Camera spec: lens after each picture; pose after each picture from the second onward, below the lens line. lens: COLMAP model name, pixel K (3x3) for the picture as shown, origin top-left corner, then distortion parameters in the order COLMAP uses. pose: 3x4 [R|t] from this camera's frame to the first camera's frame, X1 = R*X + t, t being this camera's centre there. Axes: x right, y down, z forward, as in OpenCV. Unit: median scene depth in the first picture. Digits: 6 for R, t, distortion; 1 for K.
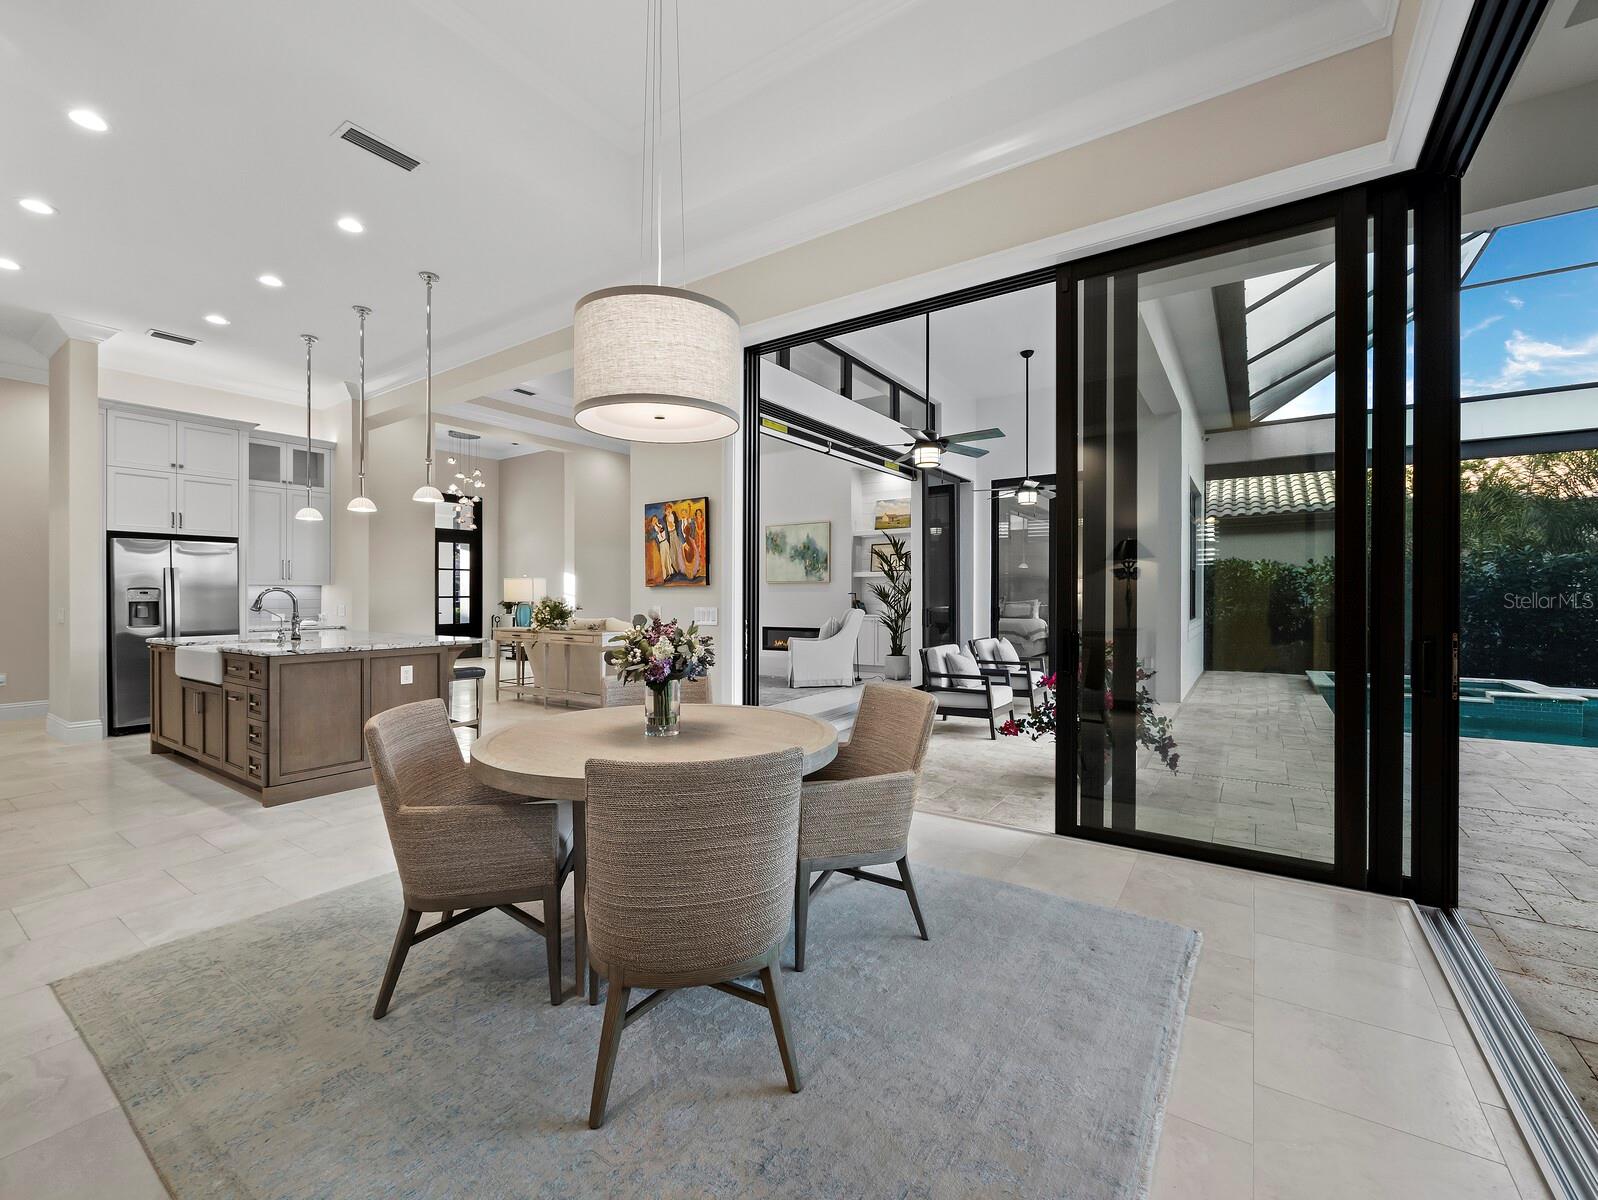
lens RADIAL K [[649.9, 0, 799.0], [0, 649.9, 600.0], [0, 0, 1]] dist [-0.001356, -0.000186]
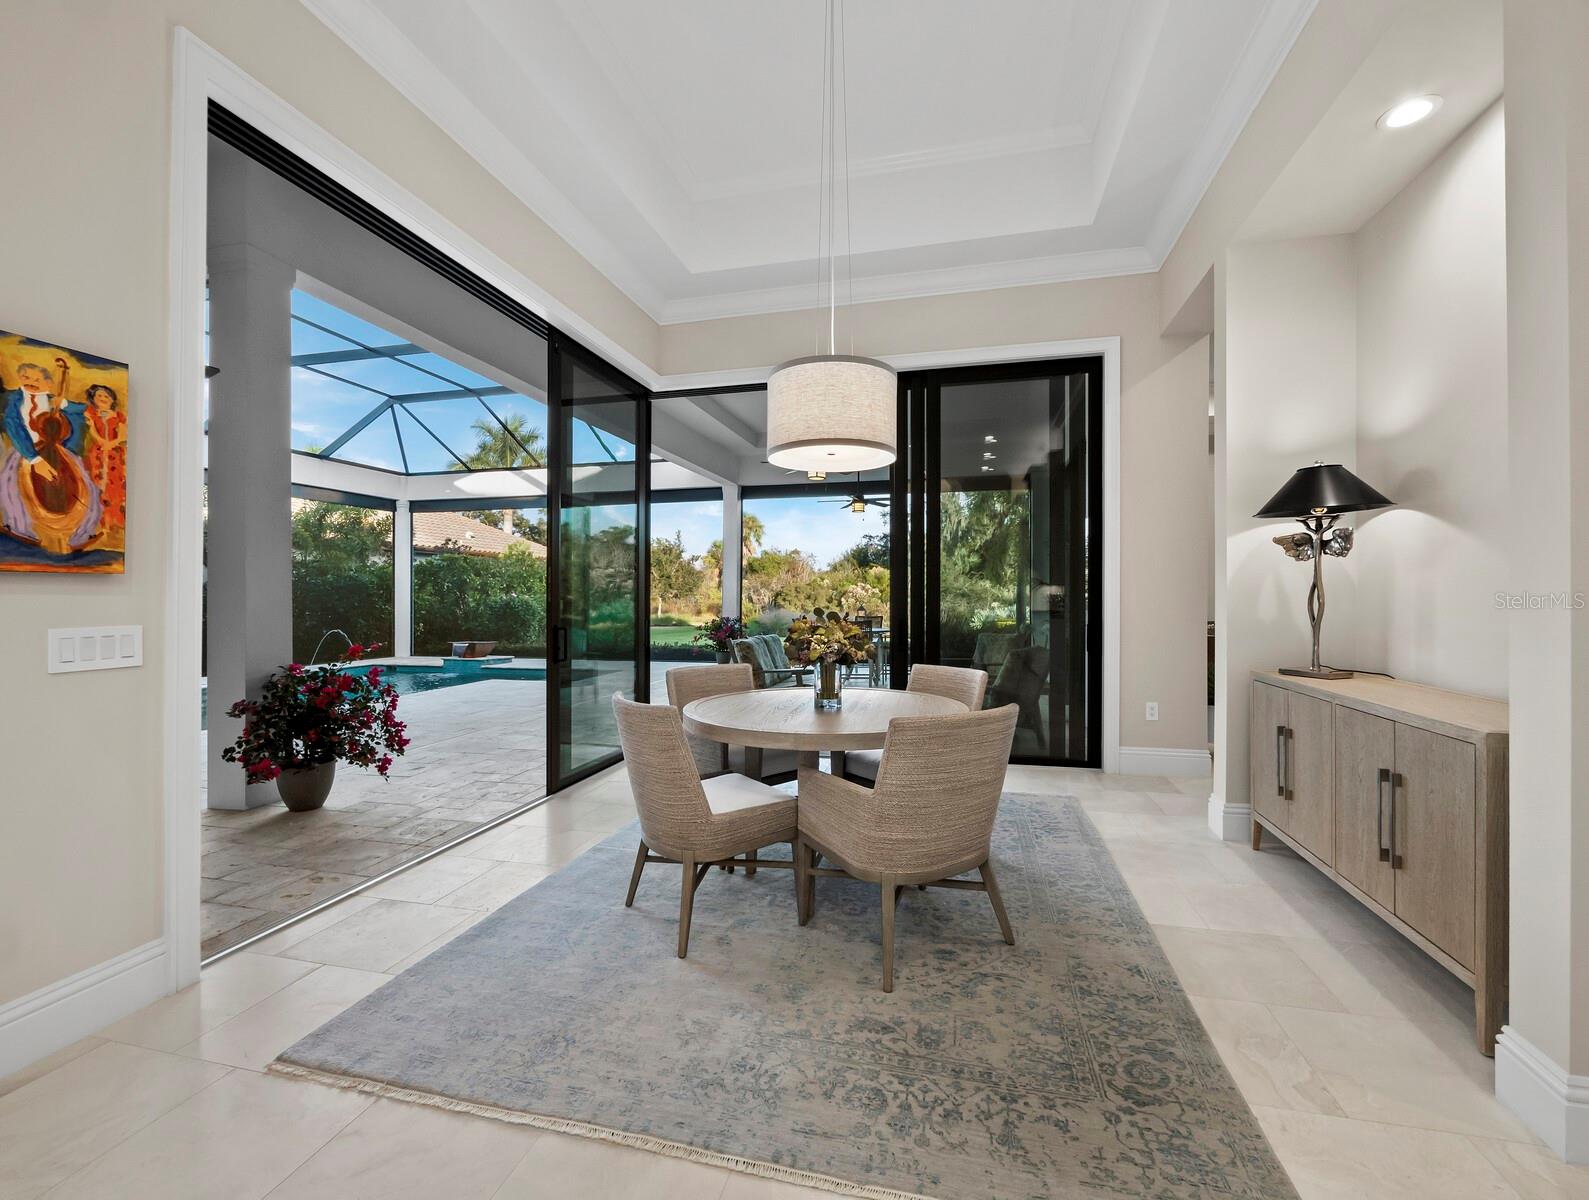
lens RADIAL K [[666.4, 0, 794.5], [0, 666.4, 600.0], [0, 0, 1]] dist [-0.001401, -0.000525]
pose [[-0.337417, 0.001301, 0.941354, -0.645533], [0.012271, 0.999920, 0.003016, -0.001729], [-0.941275, 0.012569, -0.337406, 0.684677]]
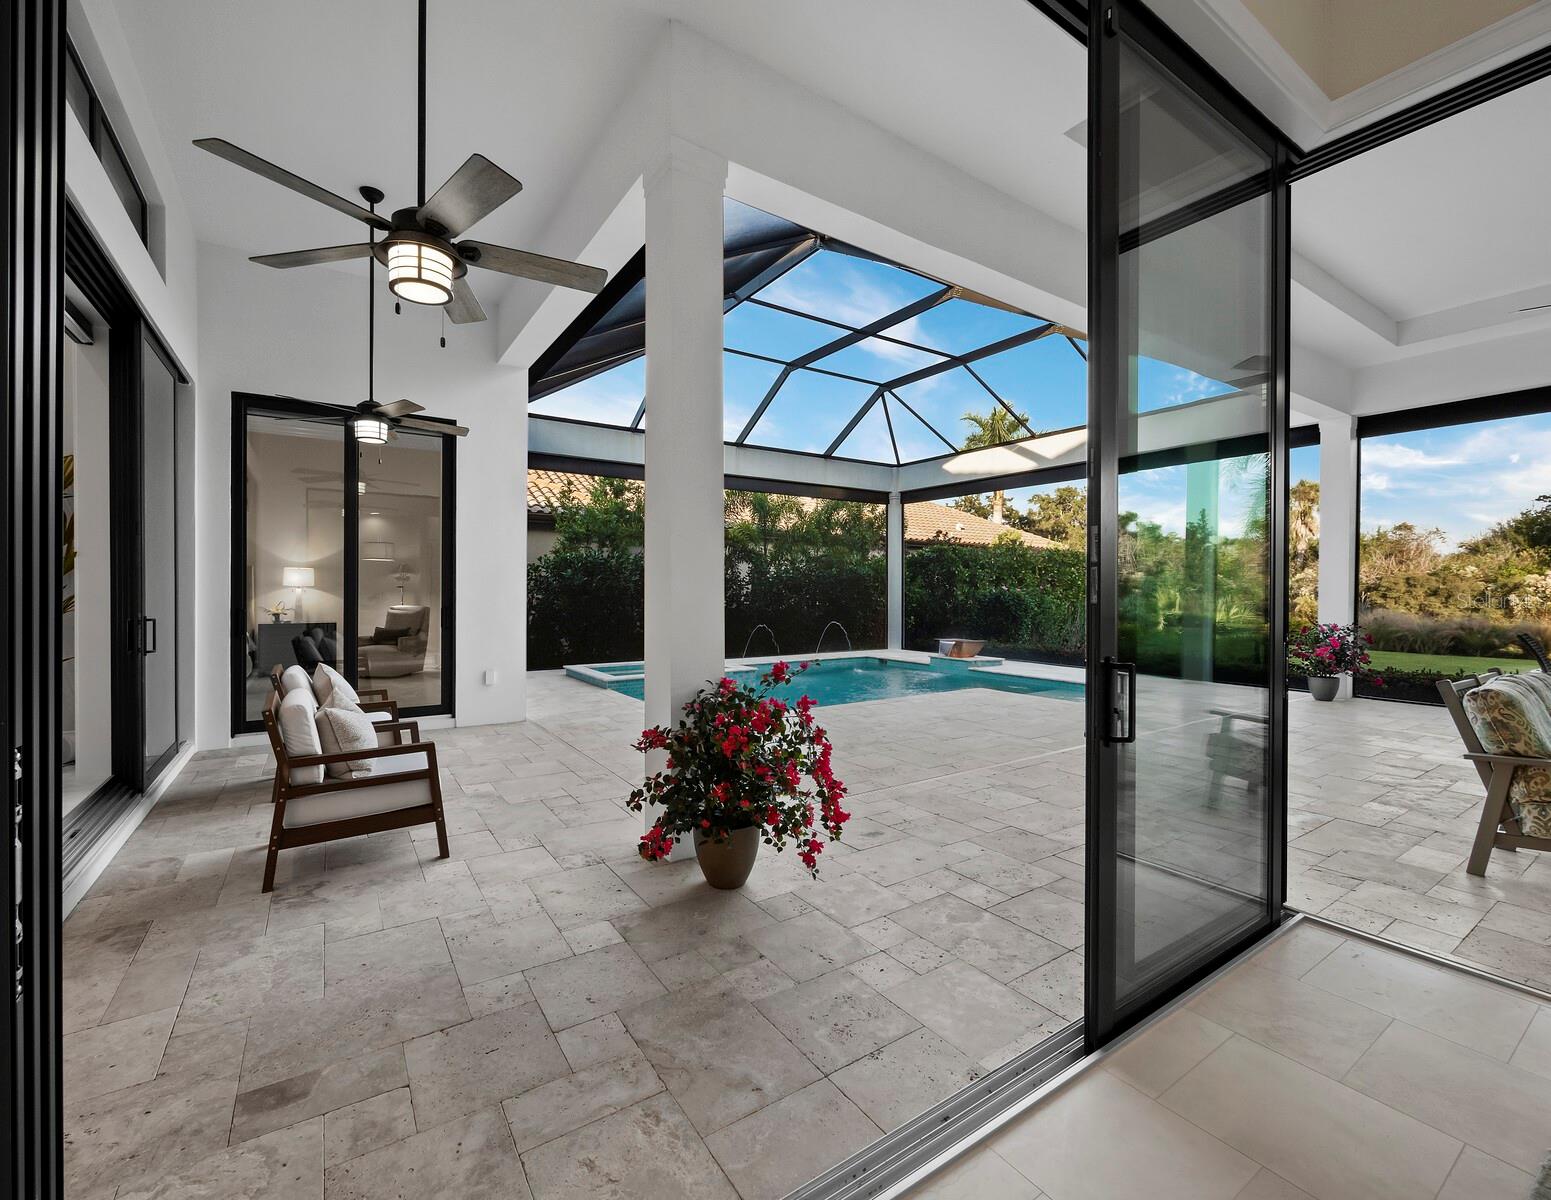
lens RADIAL K [[663.6, 0, 760.6], [0, 663.6, 593.8], [0, 0, 1]] dist [-0.006033, 0.000337]
pose [[0.392772, 0.000588, 0.919636, -0.146438], [0.001828, 0.999997, -0.001420, -0.006437], [-0.919634, 0.002239, 0.392770, 0.721310]]
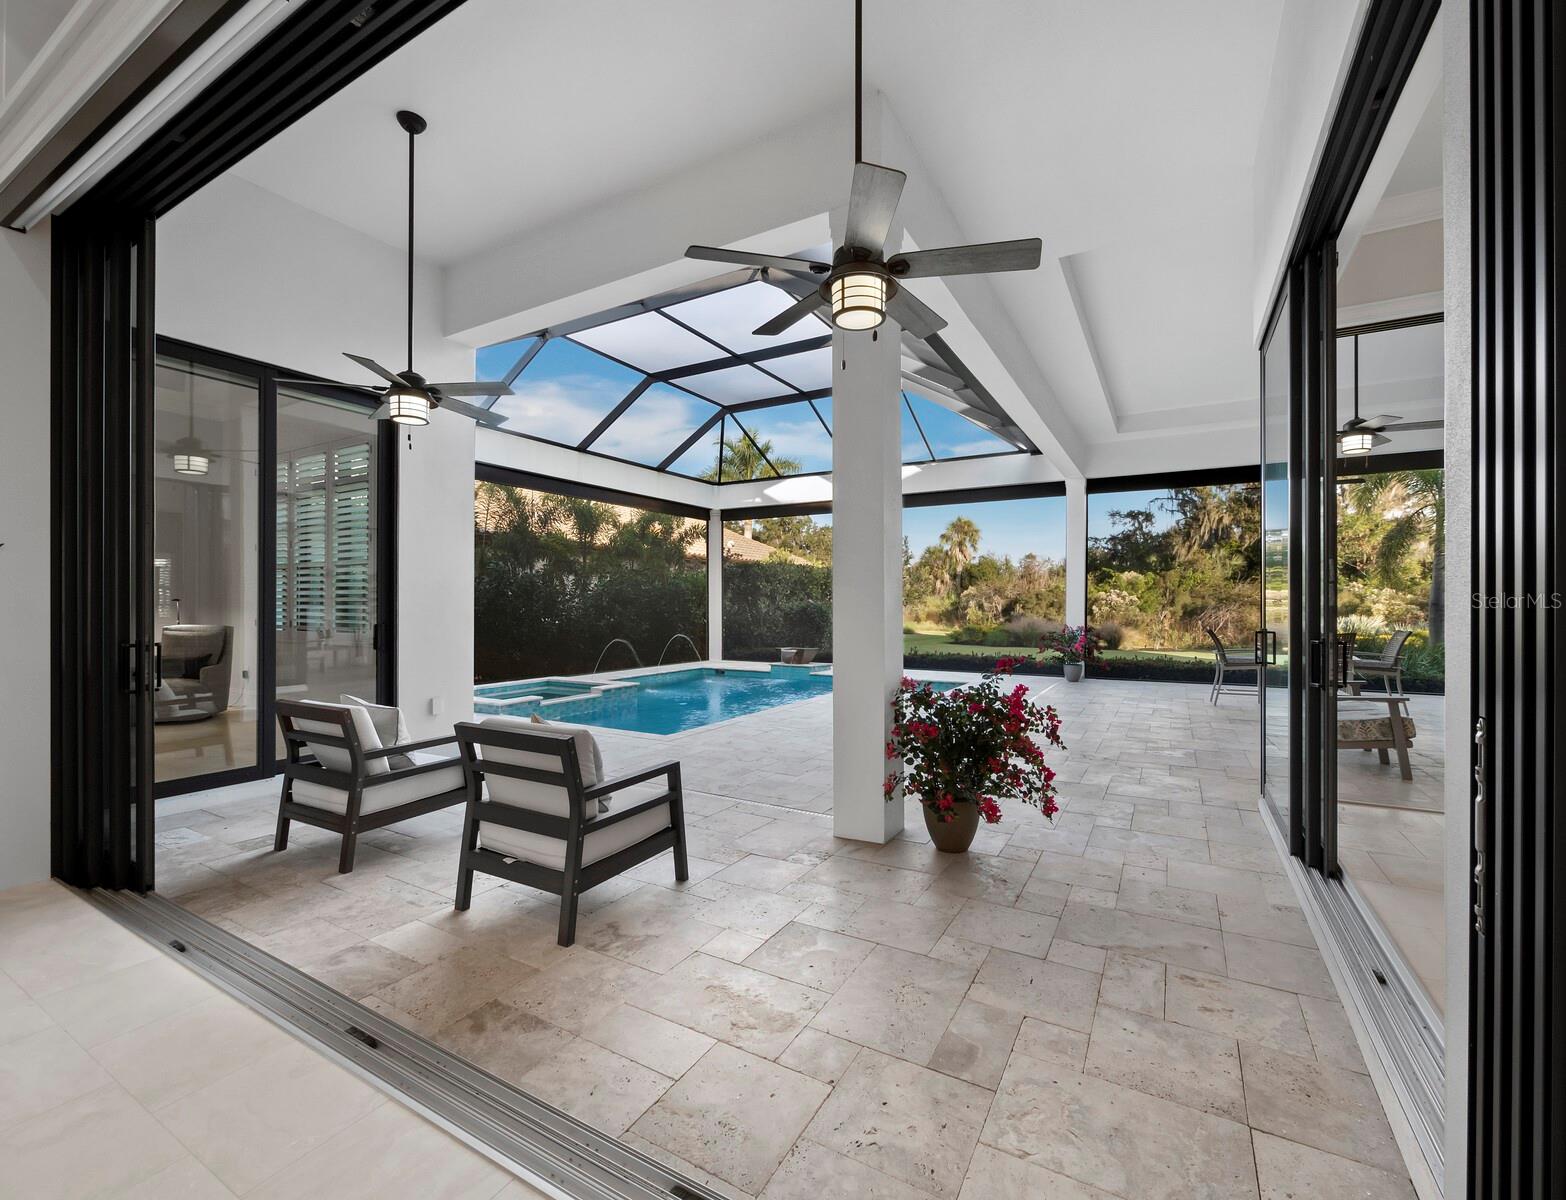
lens RADIAL K [[666.2, 0, 793.0], [0, 666.2, 603.7], [0, 0, 1]] dist [-0.003809, -0.000219]
pose [[-0.072313, 0.006046, 0.997364, -0.319890], [0.007940, 0.999953, -0.005486, -0.003923], [-0.997350, 0.007523, -0.072357, 1.252845]]
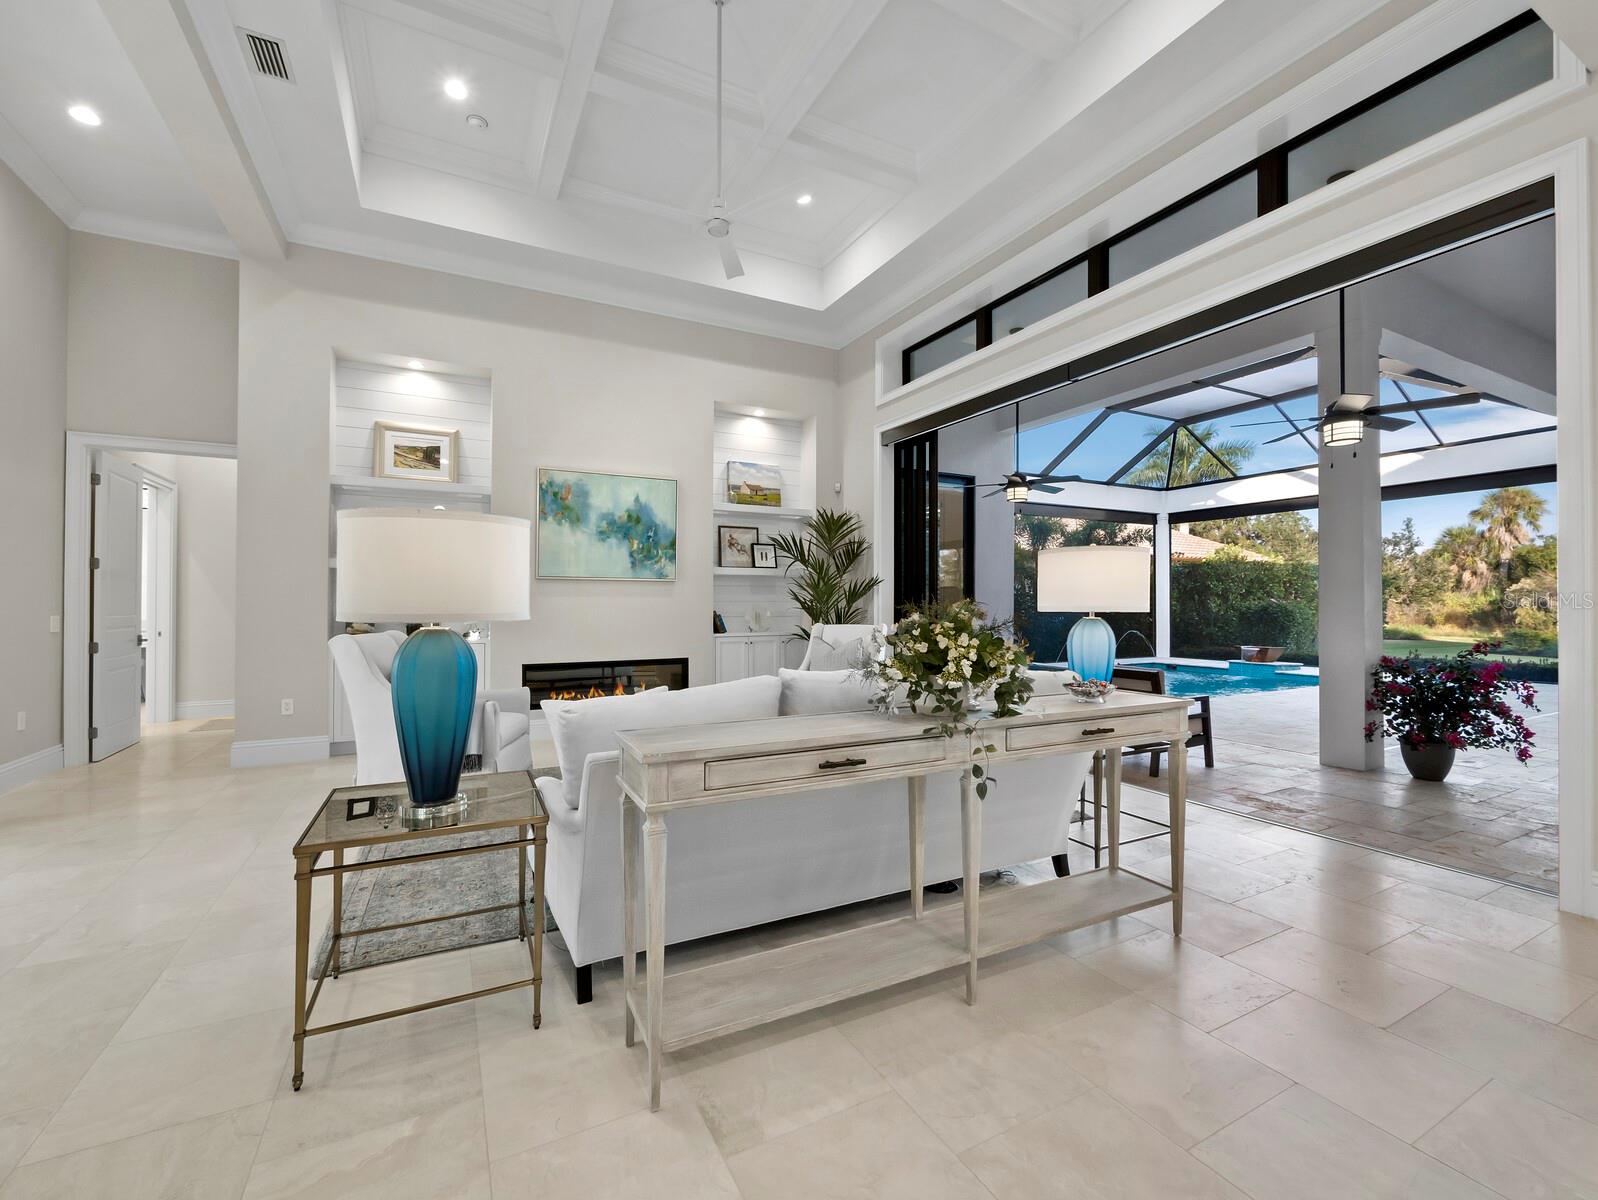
lens RADIAL K [[670.2, 0, 799.0], [0, 670.2, 600.0], [0, 0, 1]] dist [-0.001401, -0.000525]
pose [[0.481694, 0.009553, 0.876287, -1.002529], [0.005377, 0.999890, -0.013856, -0.002582], [-0.876323, 0.011386, 0.481590, 1.382743]]
